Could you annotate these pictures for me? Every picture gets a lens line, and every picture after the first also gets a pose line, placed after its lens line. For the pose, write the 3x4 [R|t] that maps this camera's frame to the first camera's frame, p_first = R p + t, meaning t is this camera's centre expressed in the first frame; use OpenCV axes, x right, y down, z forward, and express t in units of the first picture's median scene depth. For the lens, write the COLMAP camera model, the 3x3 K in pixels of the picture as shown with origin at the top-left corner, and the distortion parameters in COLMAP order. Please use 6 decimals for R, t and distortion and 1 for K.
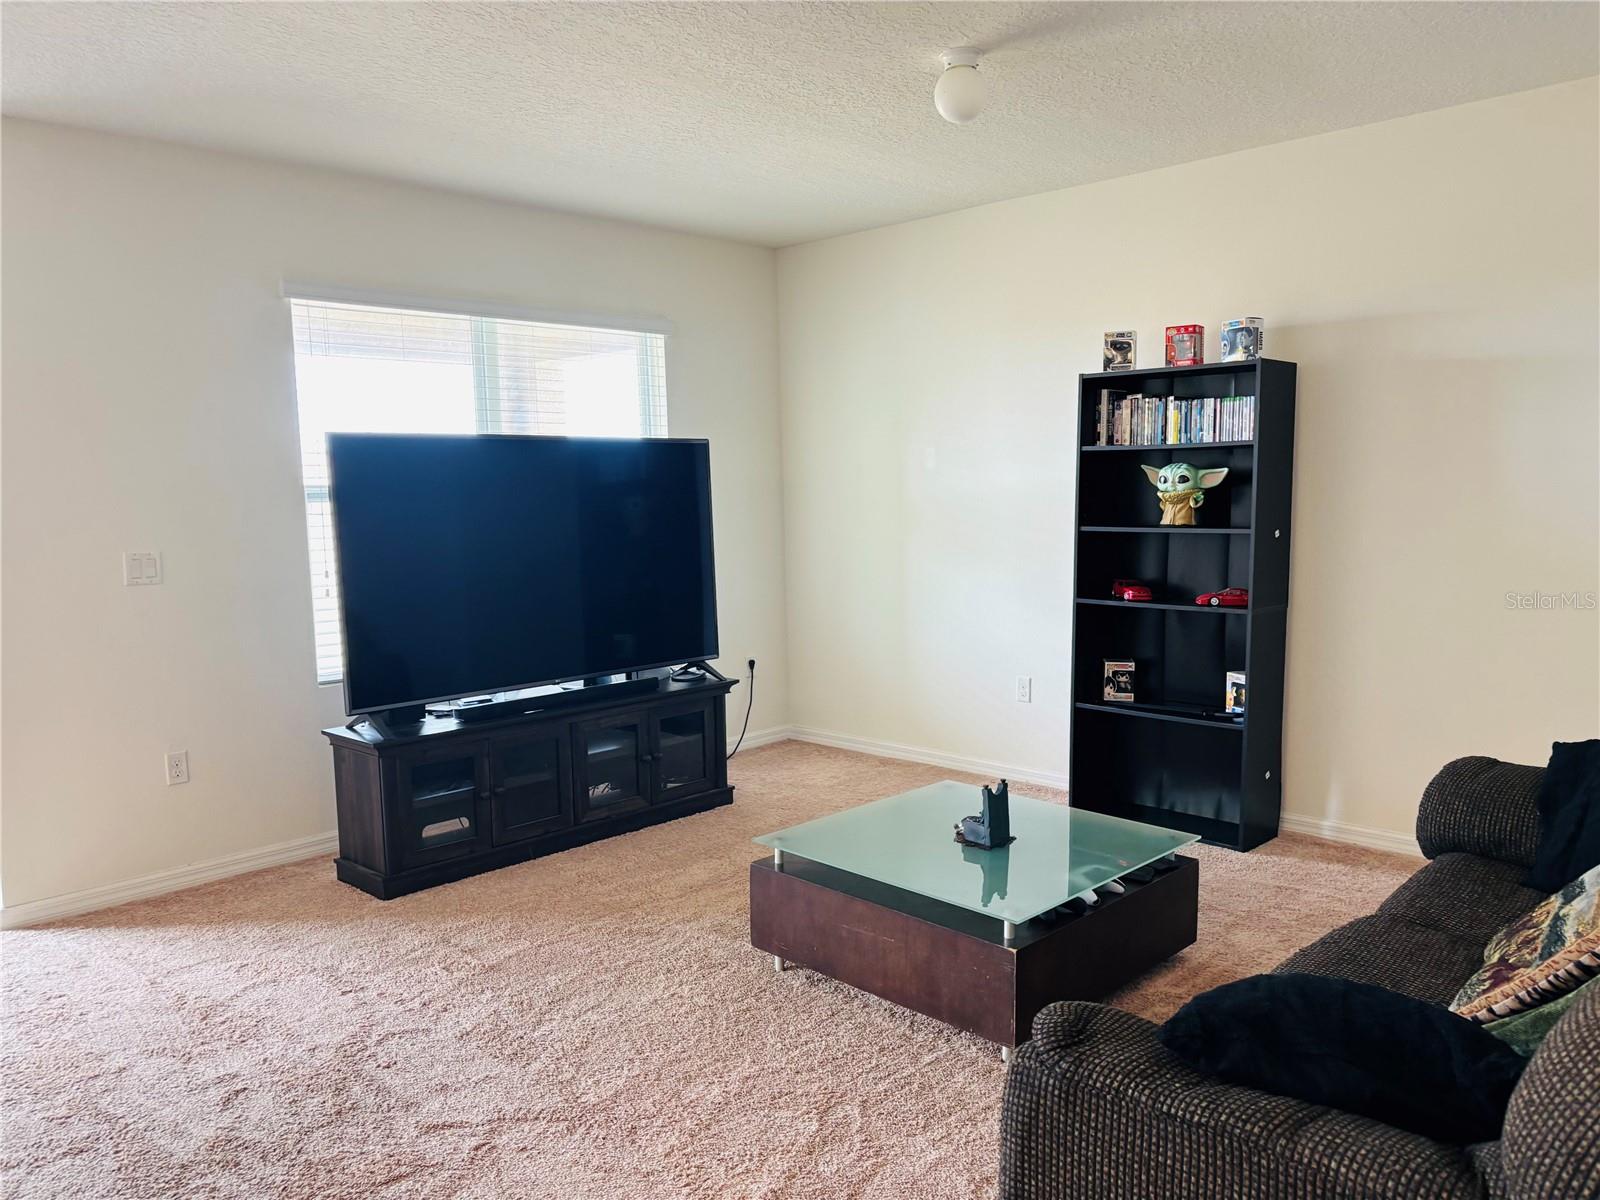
lens RADIAL K [[1206.4, 0, 801.2], [0, 1206.4, 550.7], [0, 0, 1]] dist [0.021567, -0.000989]
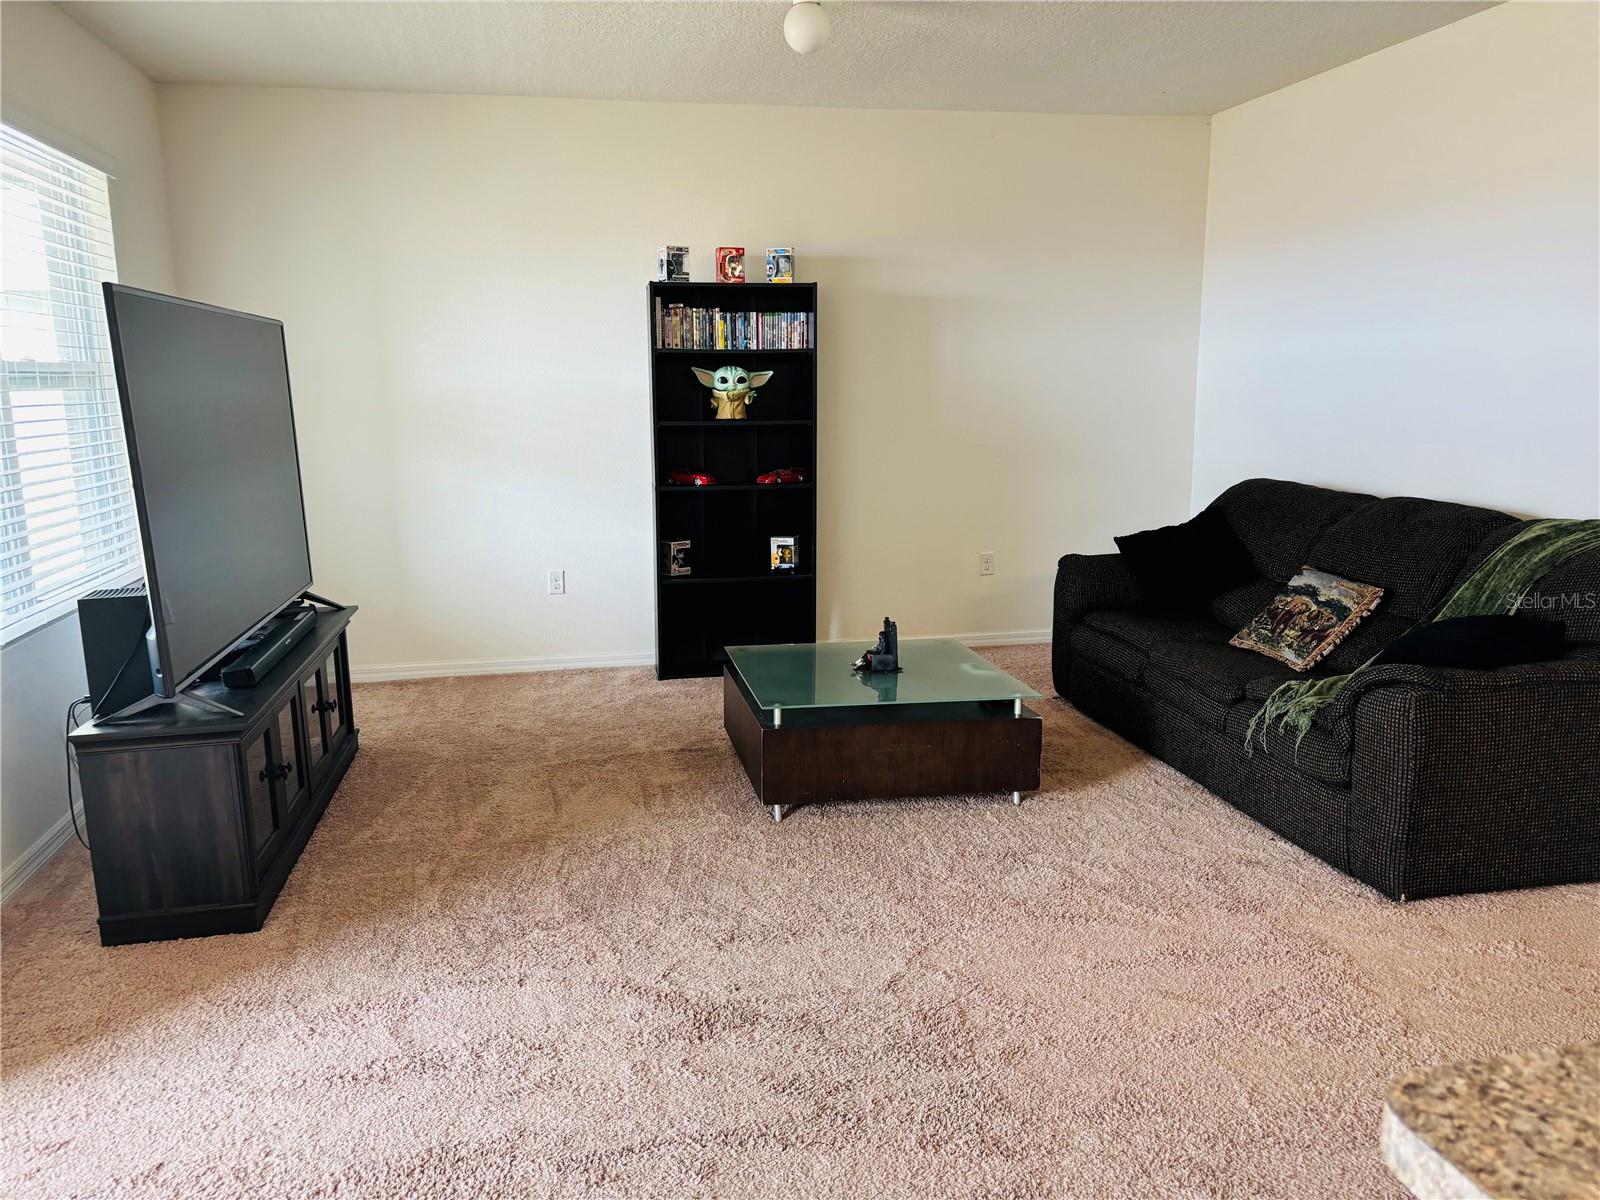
lens RADIAL K [[1183.5, 0, 800.0], [0, 1183.5, 600.0], [0, 0, 1]] dist [0.000075, -0.009034]
pose [[0.575490, -0.132530, 0.806998, -0.619203], [0.046062, 0.990468, 0.129813, 0.007086], [-0.816510, -0.037534, 0.576109, 0.271786]]
